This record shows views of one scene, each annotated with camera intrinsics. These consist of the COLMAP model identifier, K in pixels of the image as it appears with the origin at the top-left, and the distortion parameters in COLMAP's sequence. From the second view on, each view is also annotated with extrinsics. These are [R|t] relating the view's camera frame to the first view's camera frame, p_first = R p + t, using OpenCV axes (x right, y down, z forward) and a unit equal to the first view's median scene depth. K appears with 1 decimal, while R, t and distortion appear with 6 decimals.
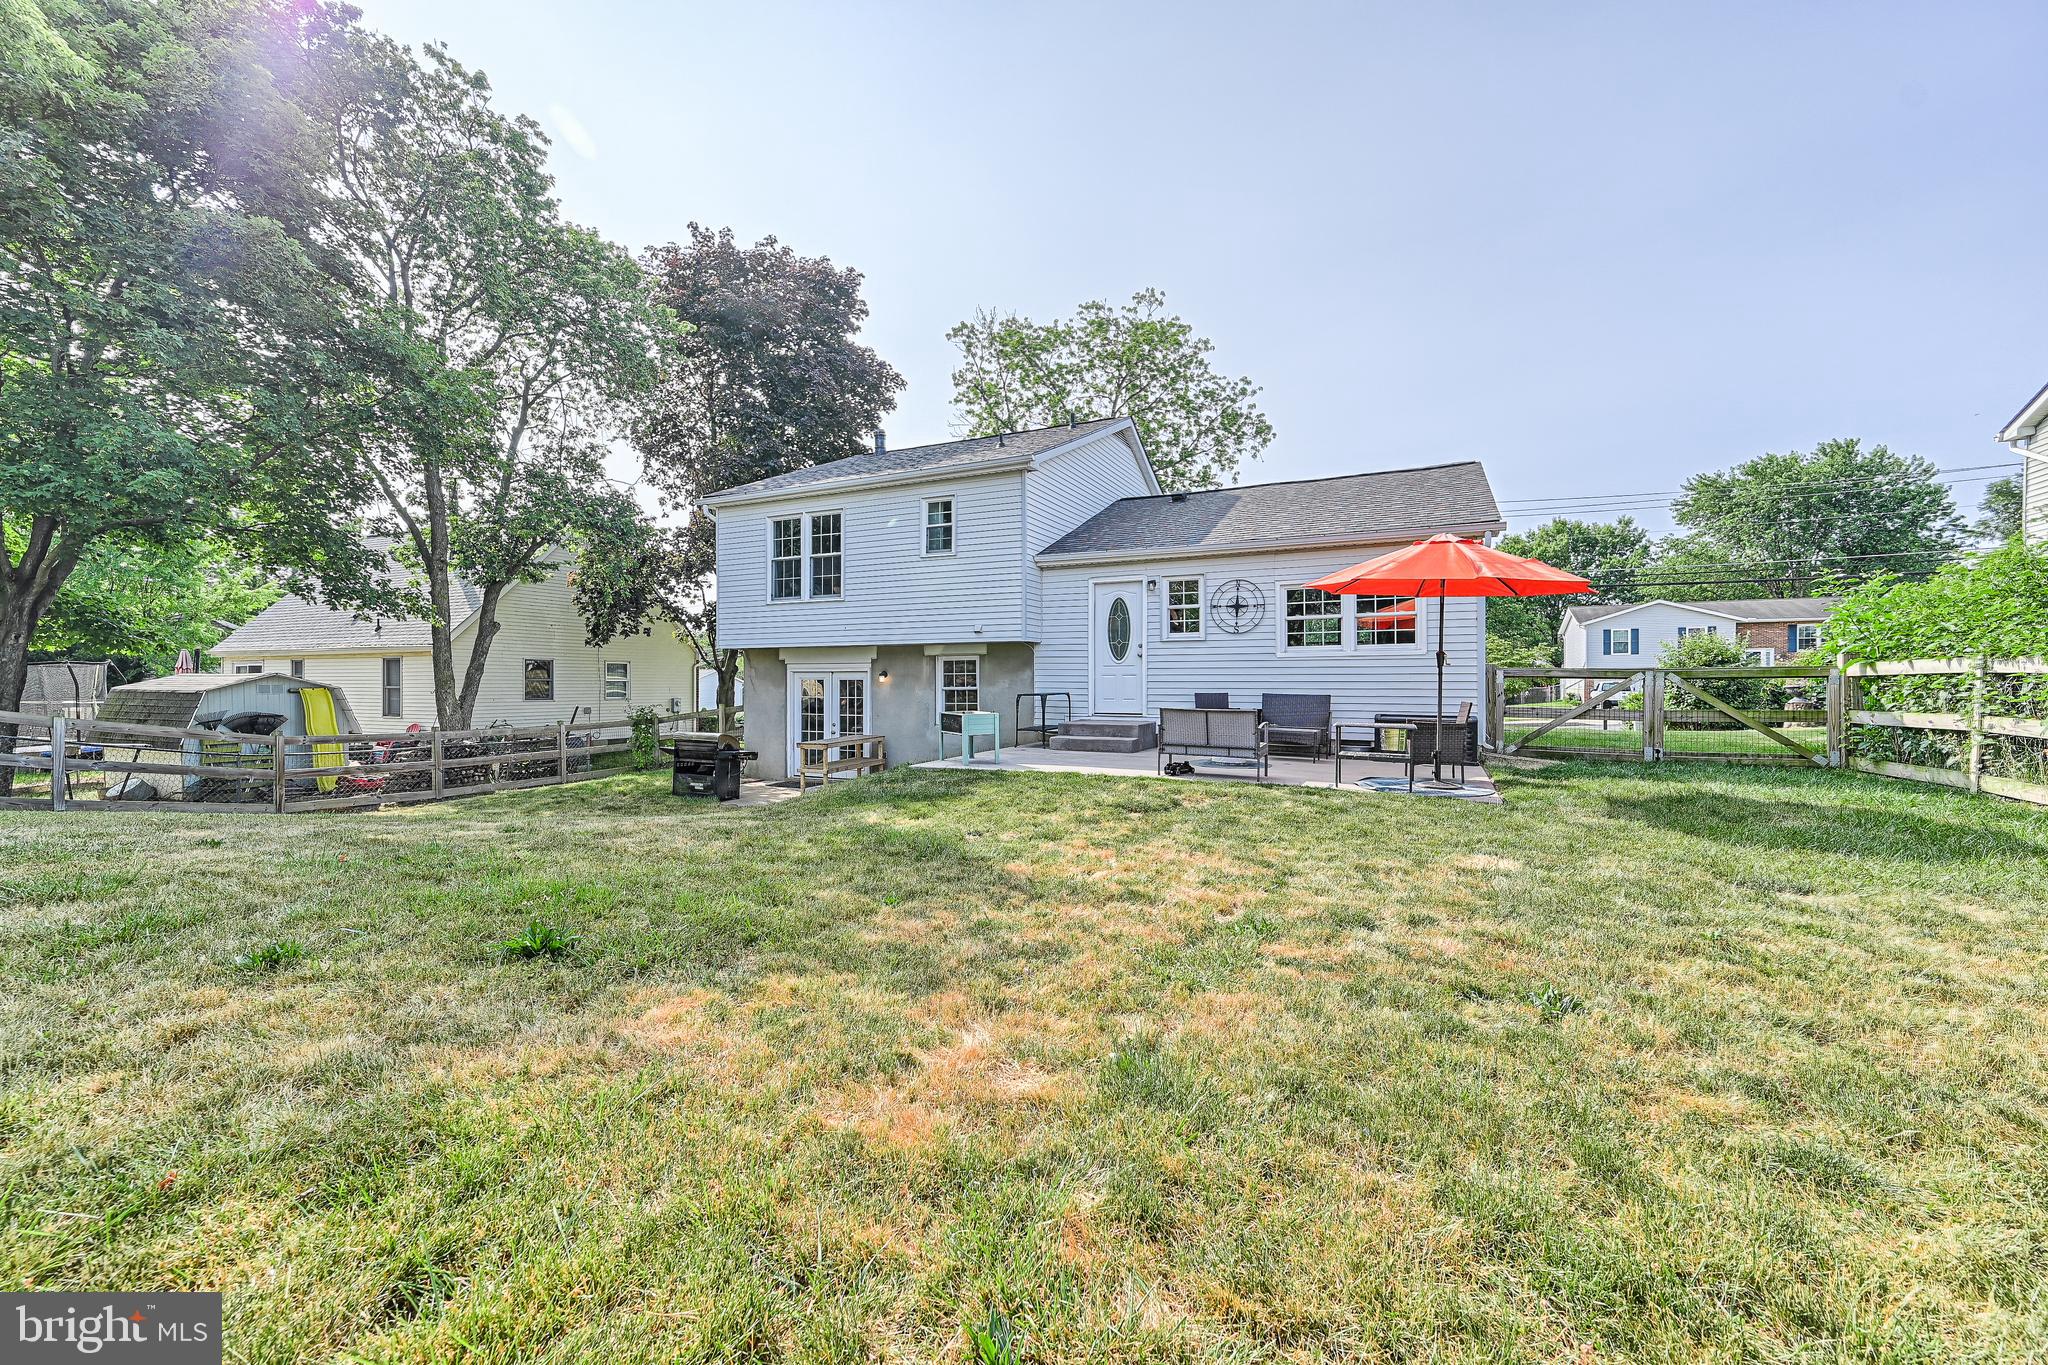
lens RADIAL K [[821.8, 0, 1009.7], [0, 821.8, 696.6], [0, 0, 1]] dist [0.026153, 0.000542]
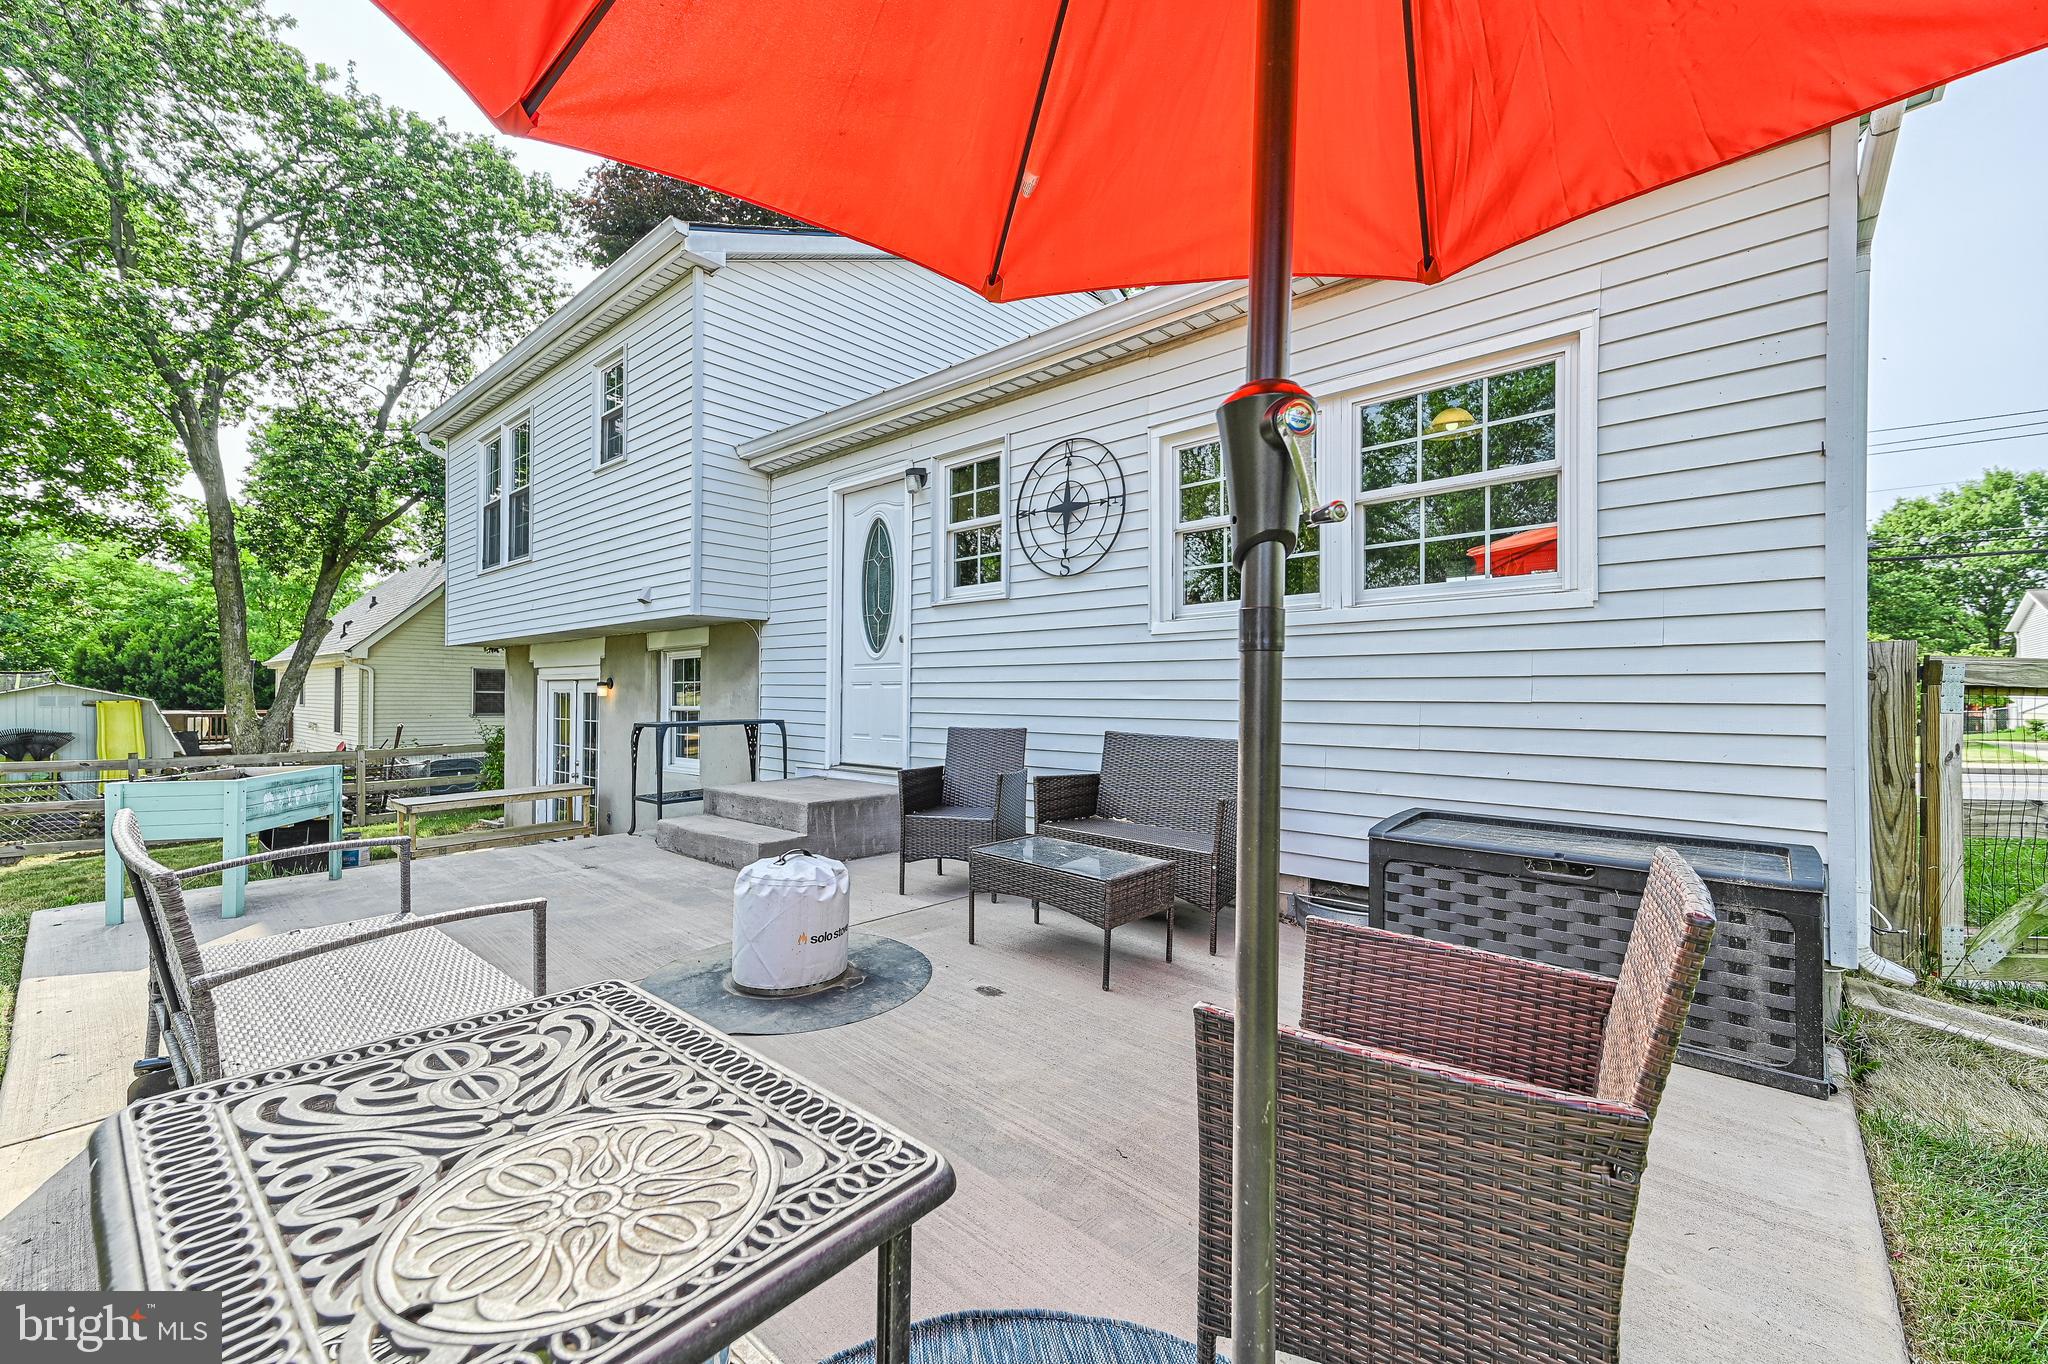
lens RADIAL K [[821.8, 0, 1001.2], [0, 821.8, 694.3], [0, 0, 1]] dist [0.026153, 0.000542]
pose [[0.962214, 0.004304, -0.272260, 0.287148], [-0.009598, 0.999790, -0.018115, -0.010872], [0.272125, 0.020043, 0.962053, 0.501670]]
